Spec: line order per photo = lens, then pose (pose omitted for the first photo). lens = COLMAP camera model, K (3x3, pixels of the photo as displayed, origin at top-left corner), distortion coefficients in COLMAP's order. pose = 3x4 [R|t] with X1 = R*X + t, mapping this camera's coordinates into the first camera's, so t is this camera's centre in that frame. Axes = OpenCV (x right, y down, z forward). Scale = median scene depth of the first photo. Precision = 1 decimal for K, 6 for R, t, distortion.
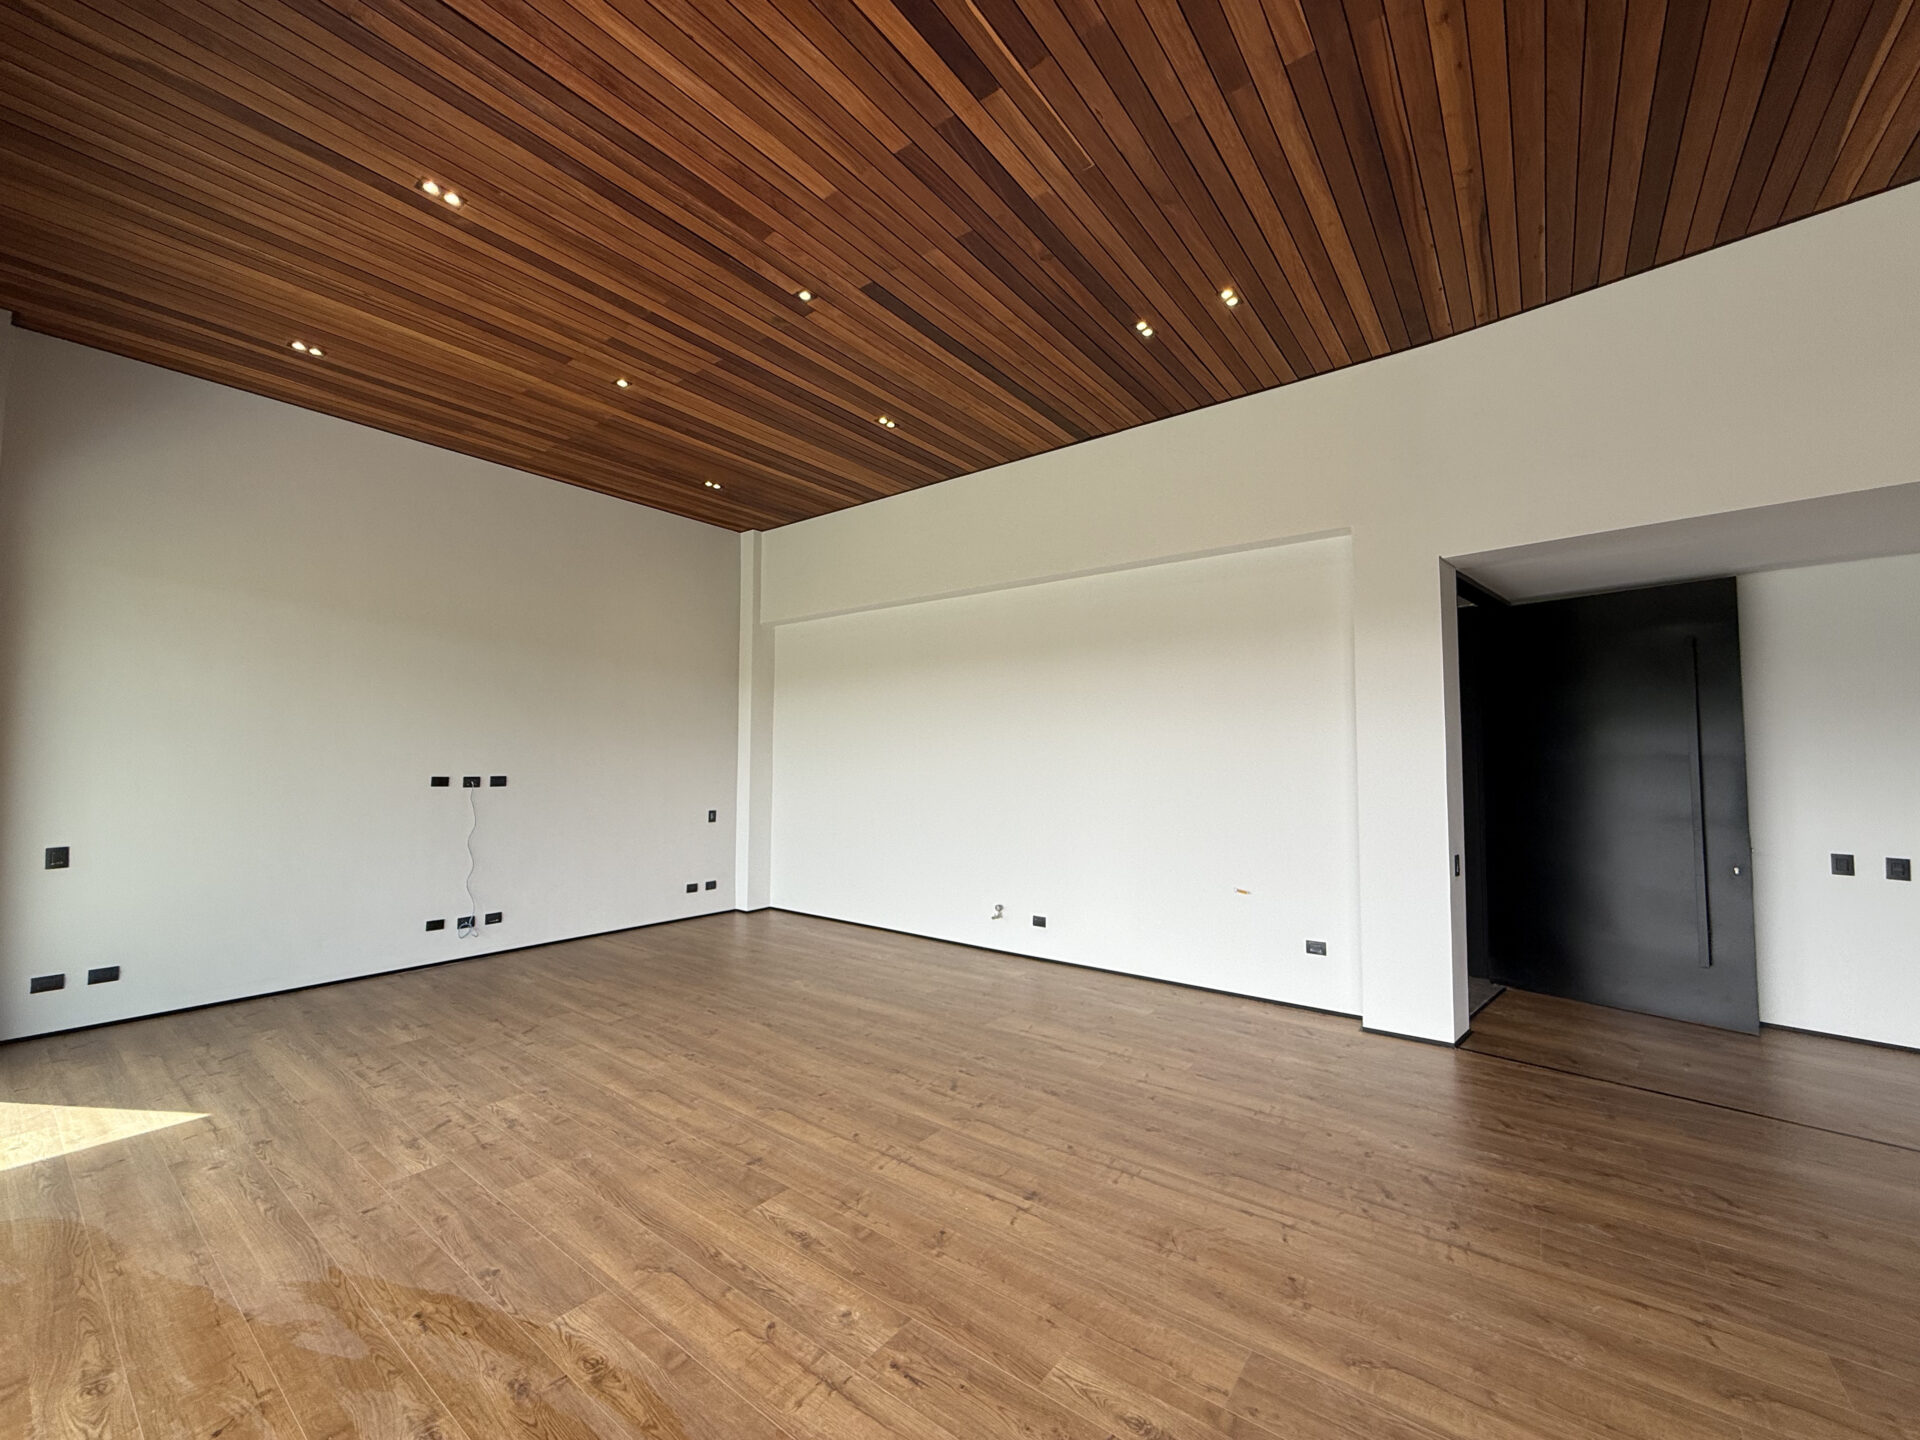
lens RADIAL K [[765.6, 0, 959.6], [0, 765.6, 717.6], [0, 0, 1]] dist [-0.000865, -0.000215]
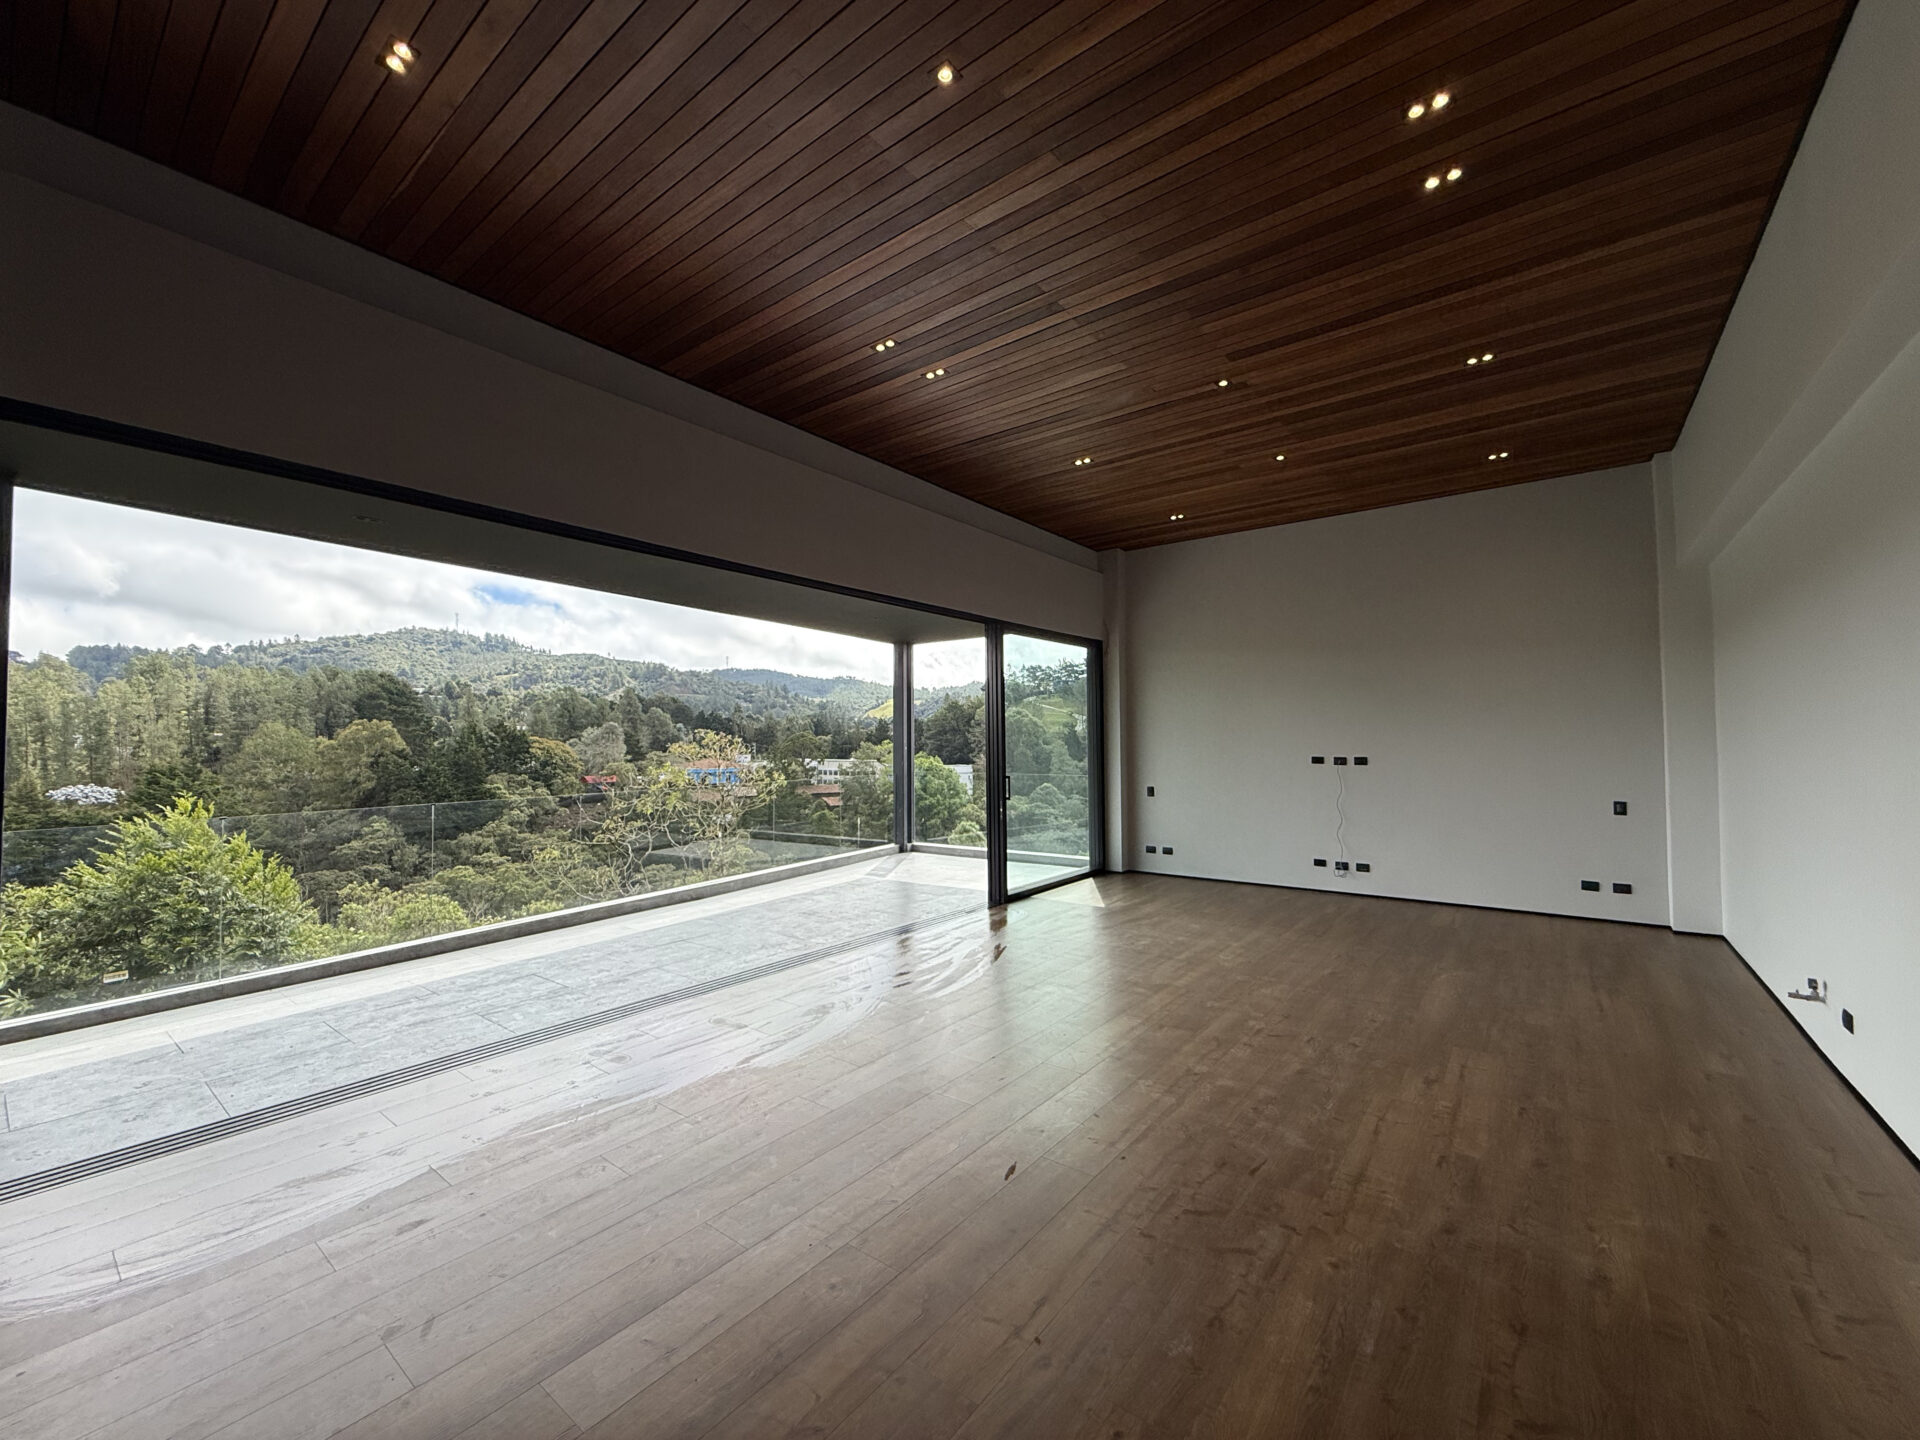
lens RADIAL K [[778.4, 0, 958.7], [0, 778.4, 717.4], [0, 0, 1]] dist [-0.000867, -0.000359]
pose [[-0.010615, -0.036566, -0.999275, 0.938181], [0.062935, 0.997325, -0.037164, 0.022167], [0.997961, -0.063284, -0.008286, 0.463352]]
